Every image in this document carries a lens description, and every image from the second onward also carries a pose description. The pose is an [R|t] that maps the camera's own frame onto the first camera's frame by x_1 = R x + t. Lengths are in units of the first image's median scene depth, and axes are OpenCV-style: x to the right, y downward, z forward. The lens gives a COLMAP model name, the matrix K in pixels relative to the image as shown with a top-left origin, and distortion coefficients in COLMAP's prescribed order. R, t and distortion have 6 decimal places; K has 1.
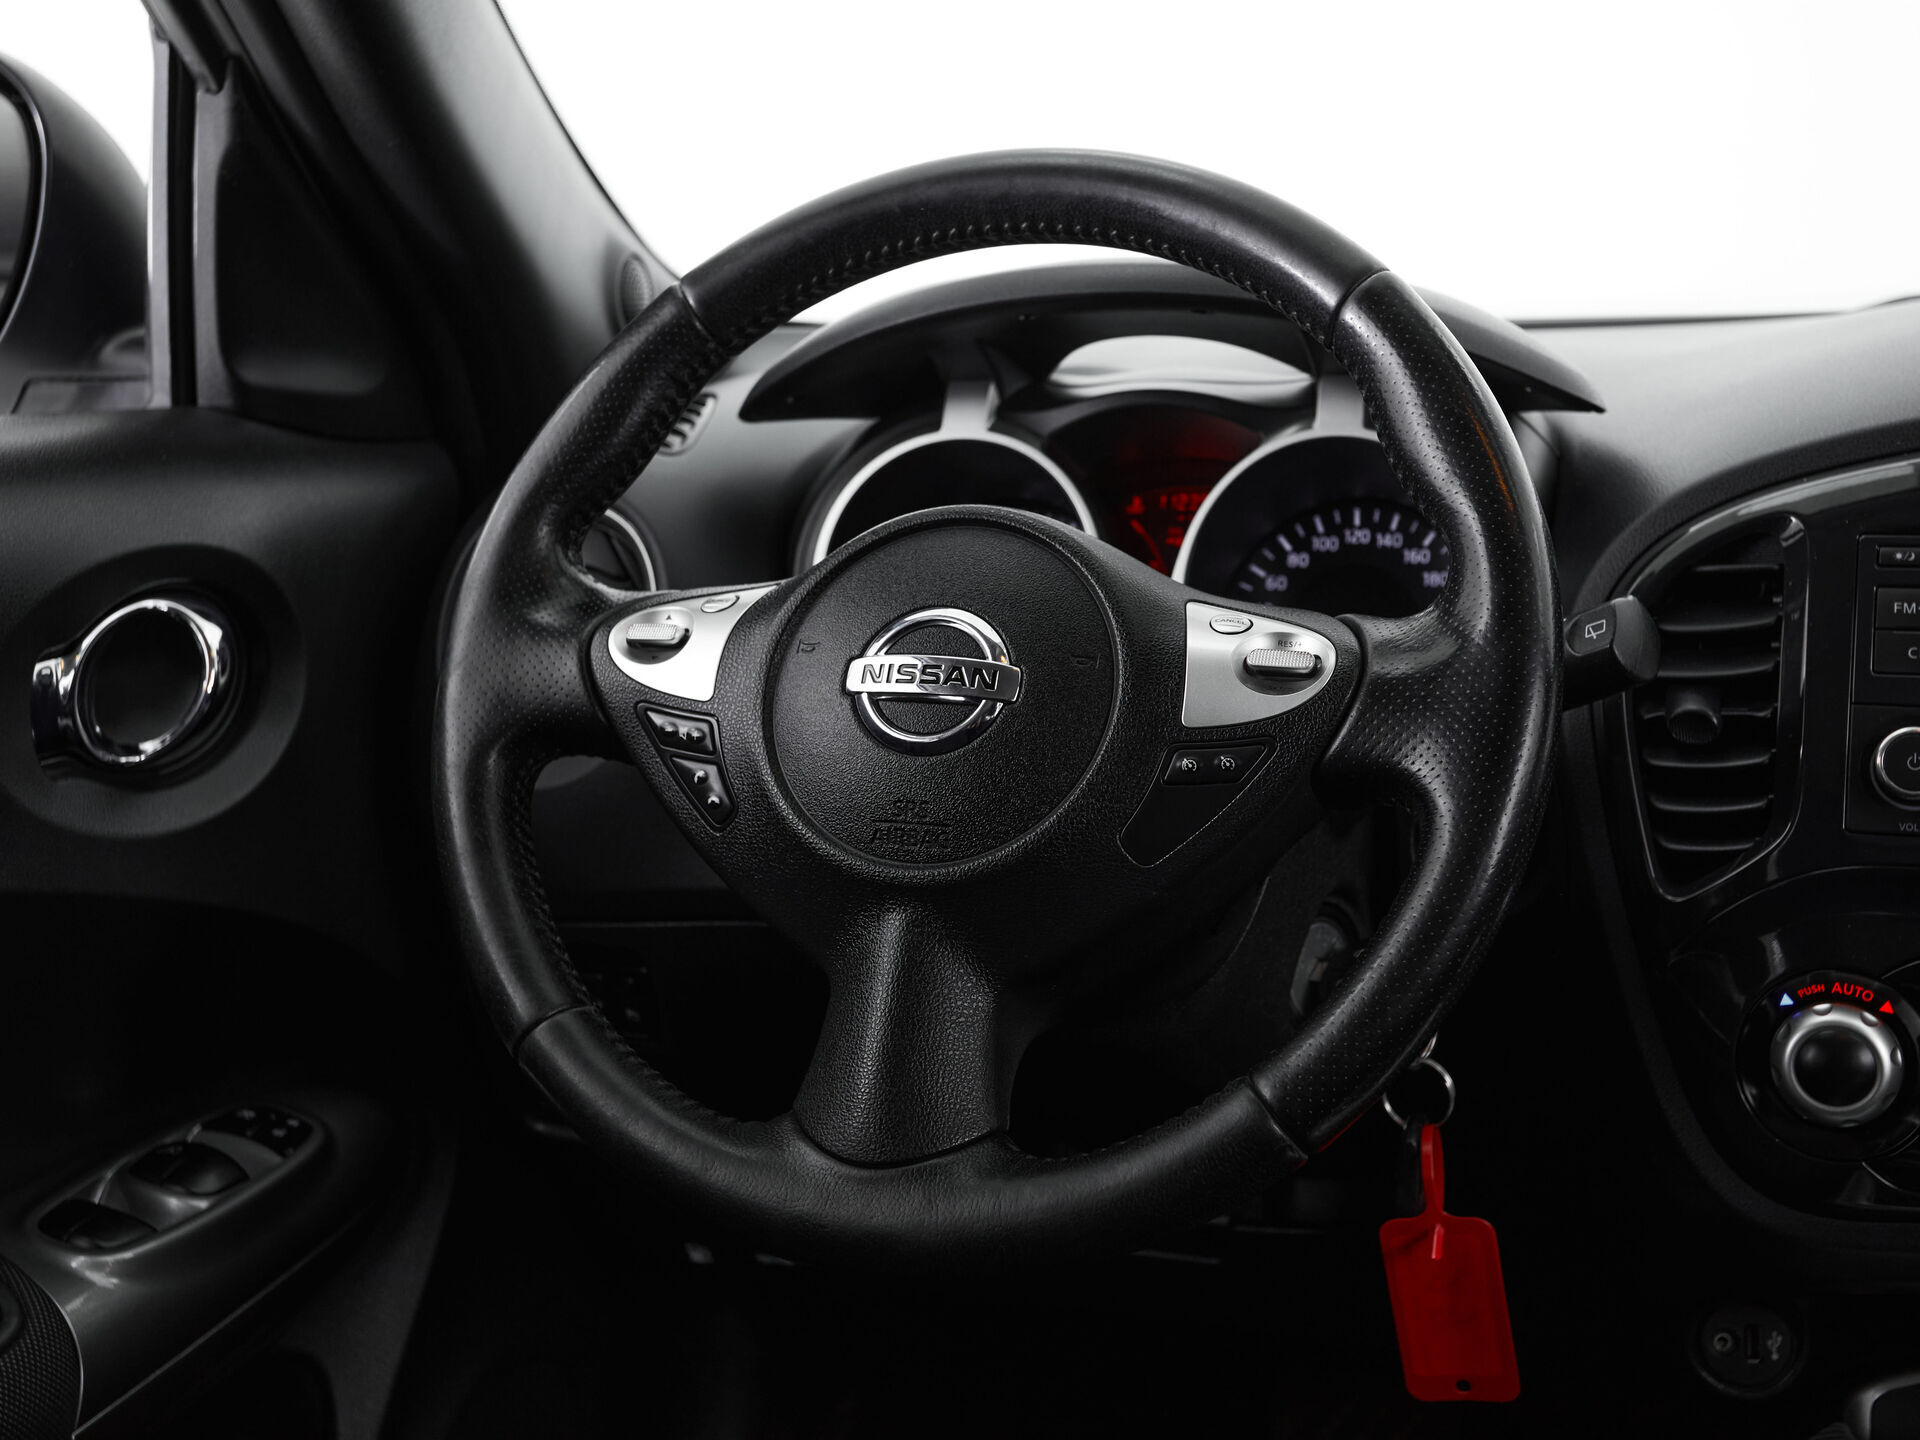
lens RADIAL K [[2442.6, 0, 950.3], [0, 2442.6, 694.2], [0, 0, 1]] dist [0.026101, 0.033191]
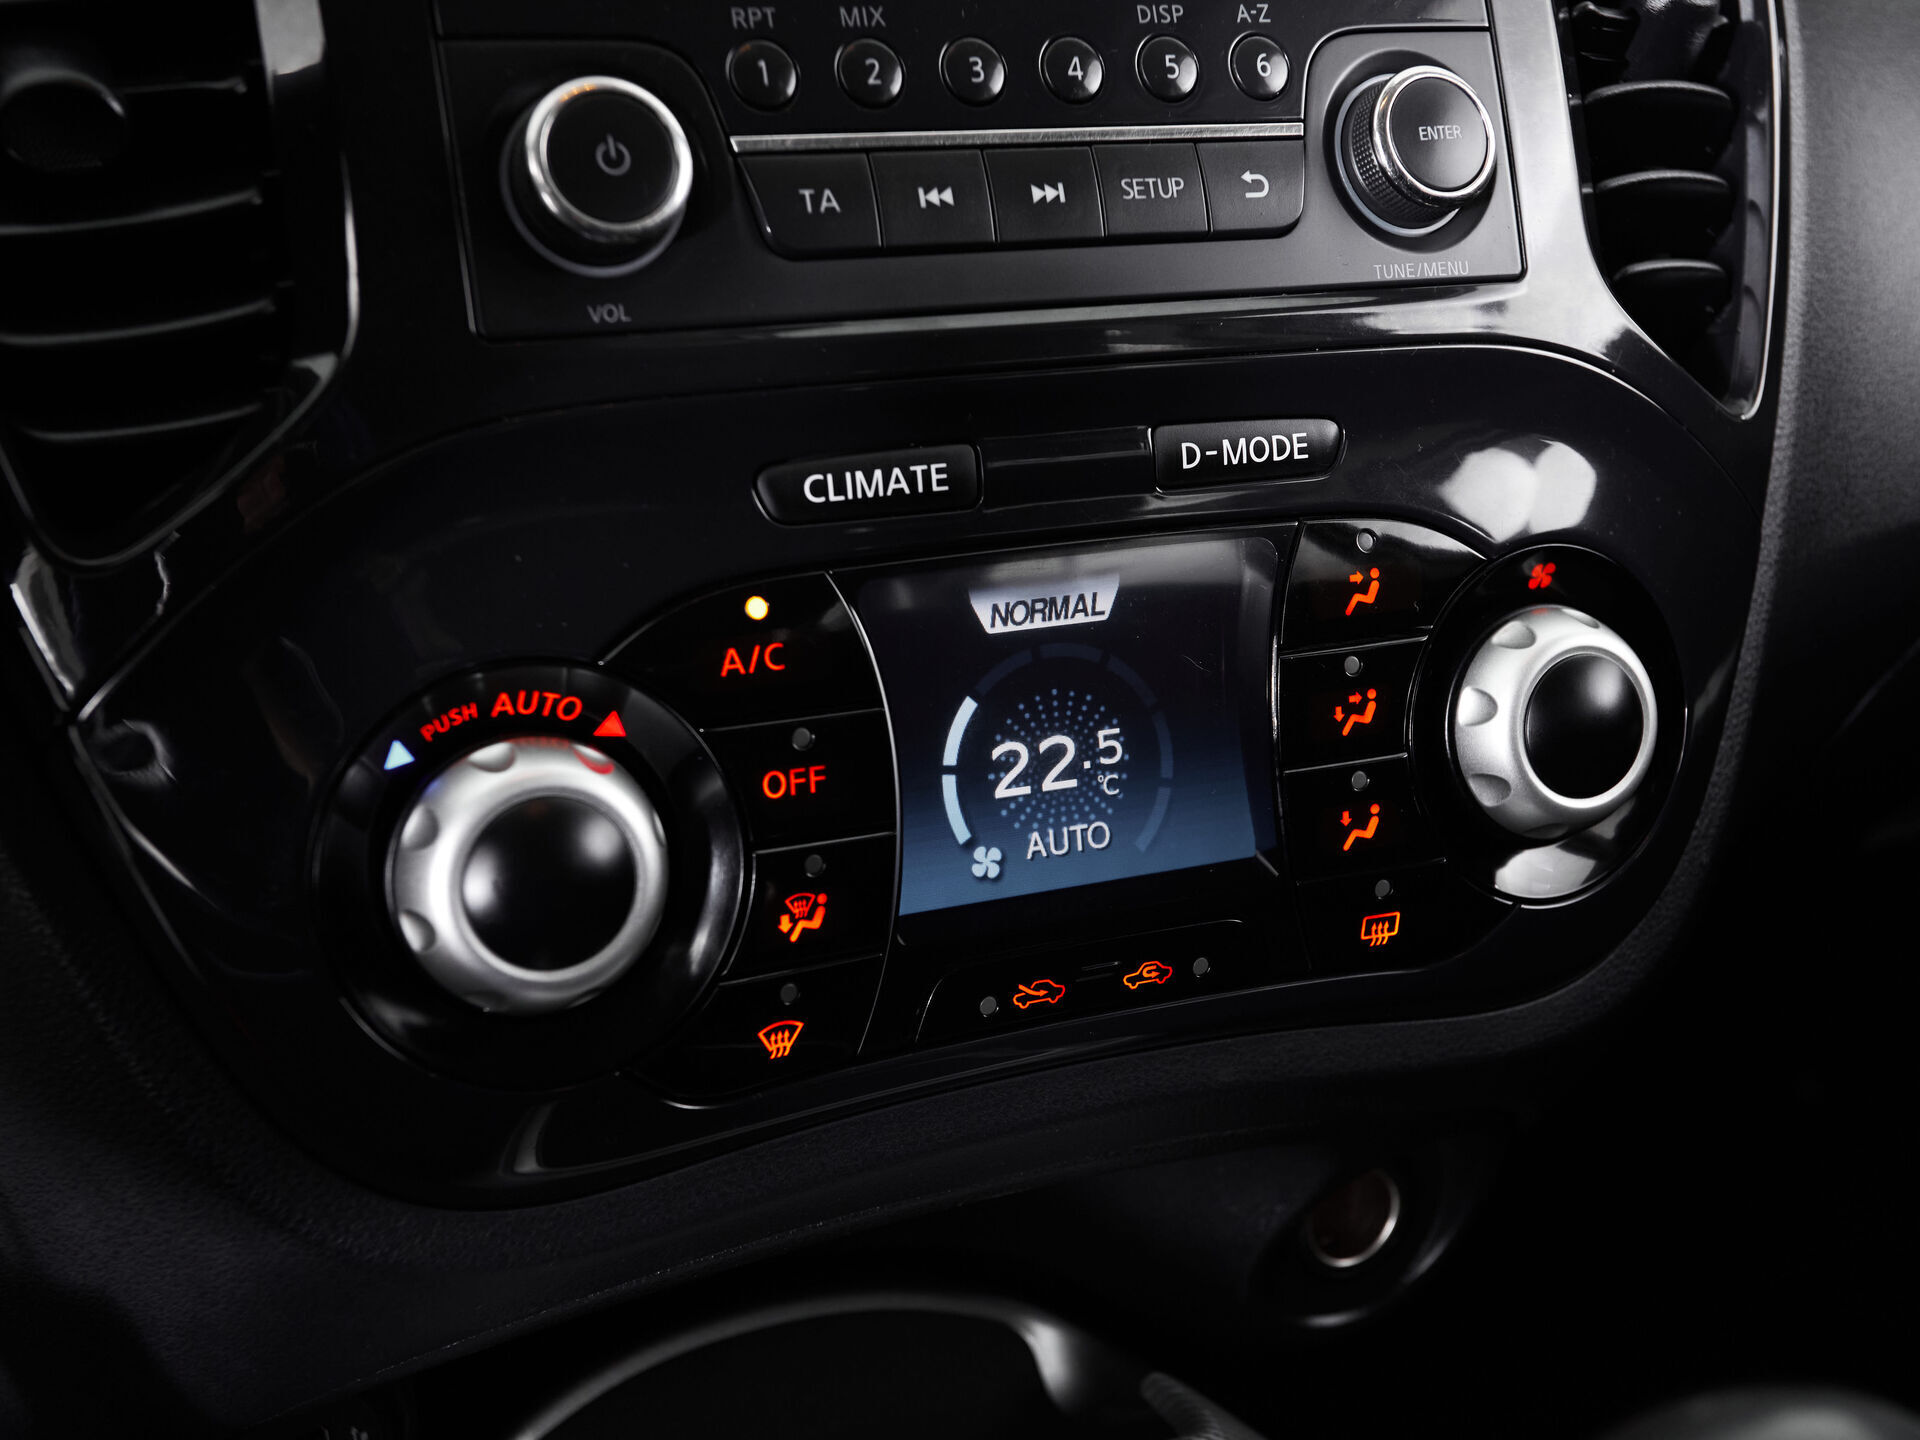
lens RADIAL K [[2551.0, 0, 967.0], [0, 2551.0, 762.7], [0, 0, 1]] dist [0.013145, 0.109078]
pose [[0.688428, -0.187508, 0.700648, 0.095747], [0.108598, 0.981763, 0.156037, 0.067200], [-0.717129, -0.031332, 0.696236, 0.618145]]
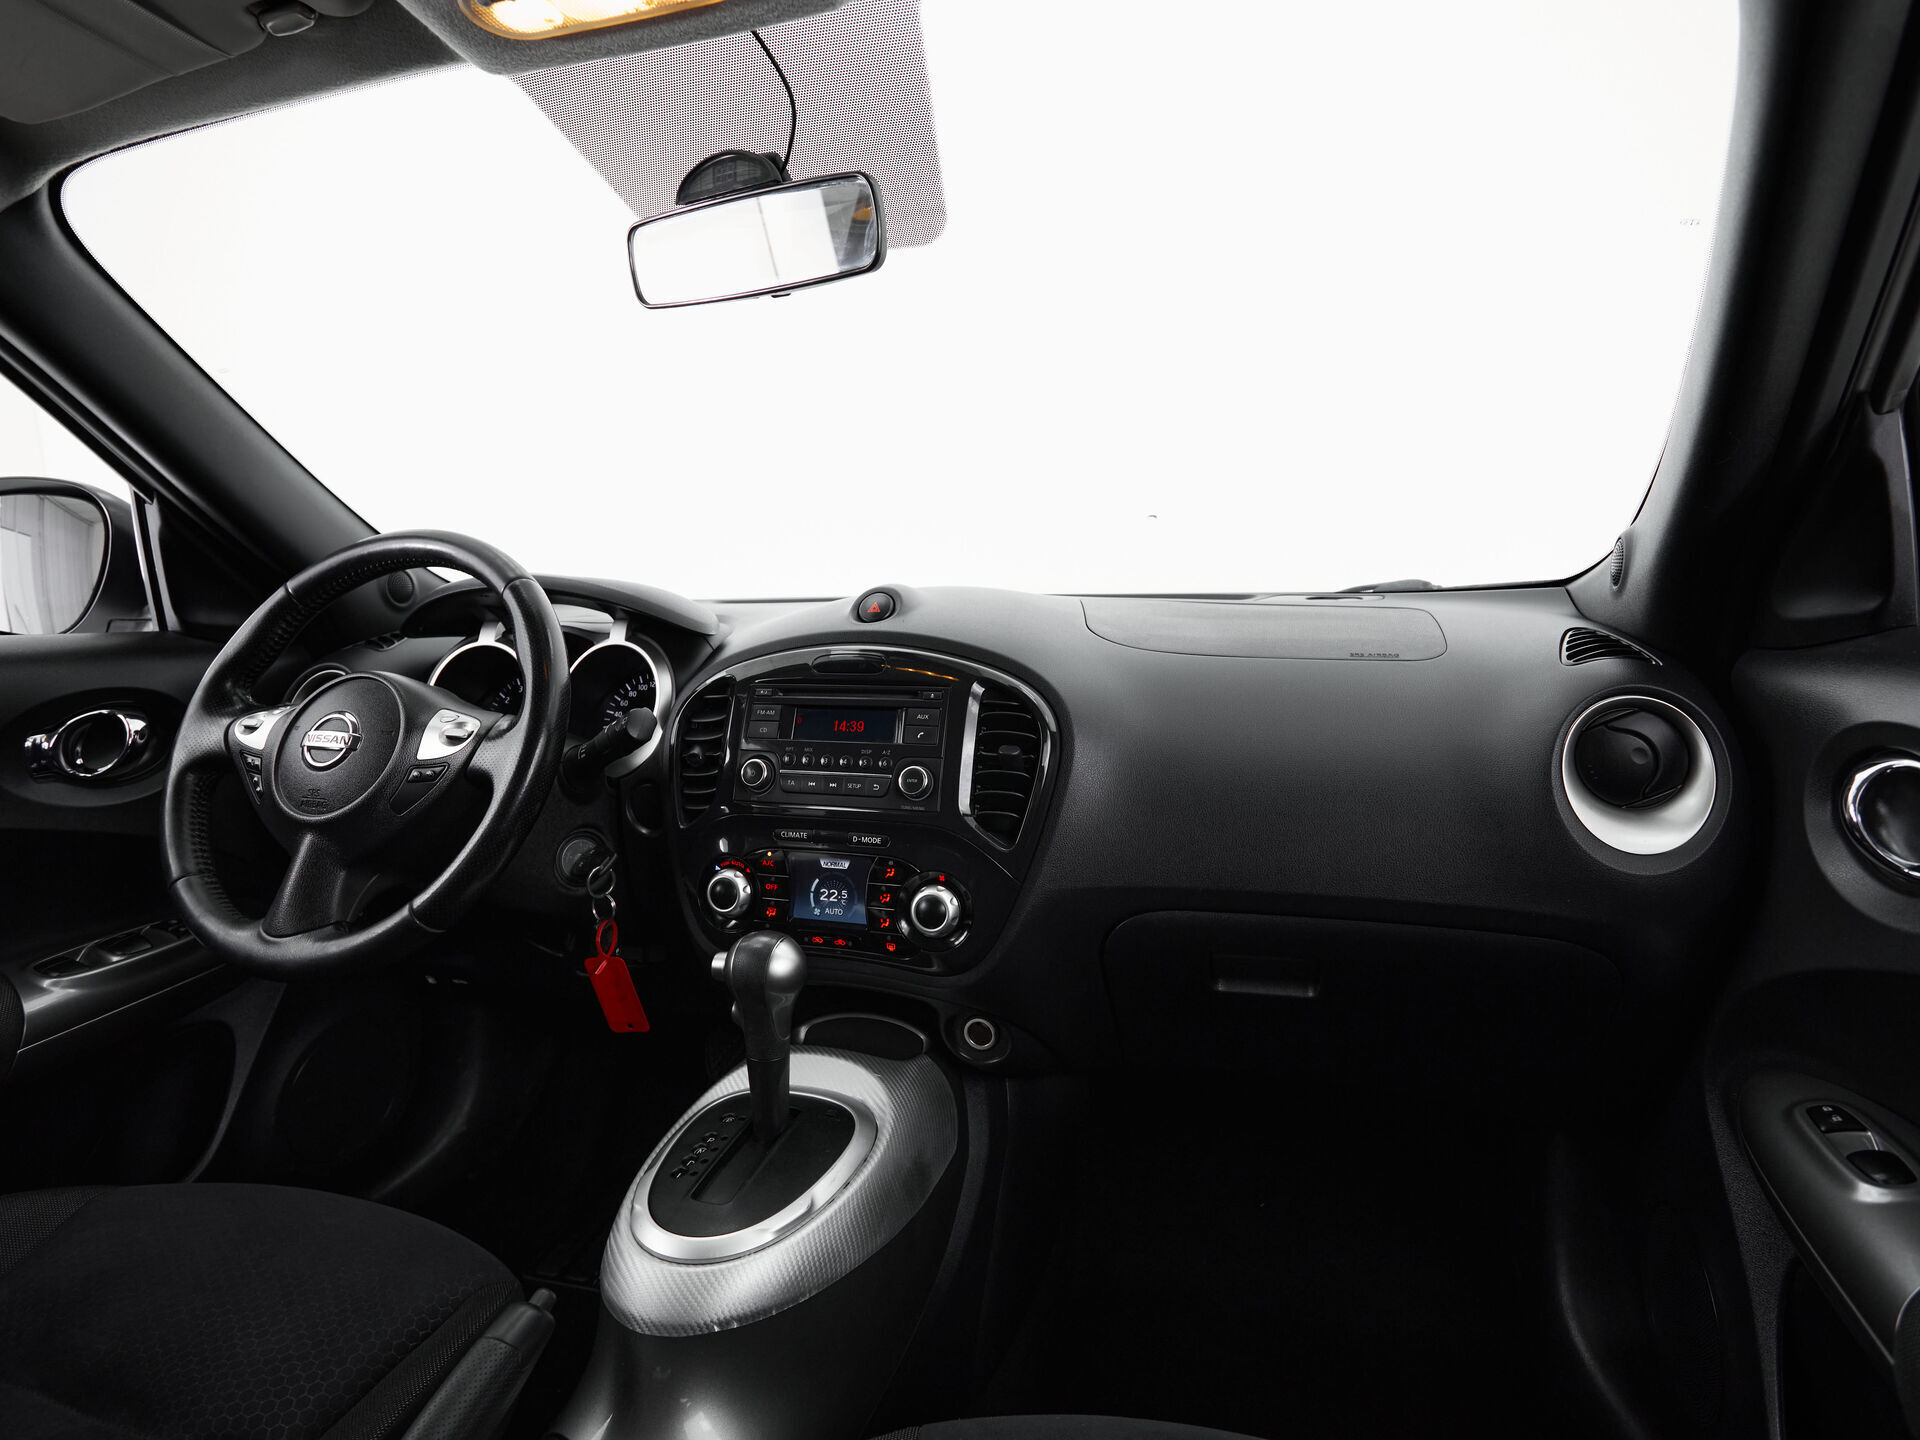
lens RADIAL K [[1025.5, 0, 960.0], [0, 1025.5, 720.0], [0, 0, 1]] dist [-0.001758, 0.000053]
pose [[0.998560, -0.000541, 0.053638, 0.534454], [0.002218, 0.999510, -0.031221, 0.006202], [-0.053595, 0.031295, 0.998072, -0.070392]]
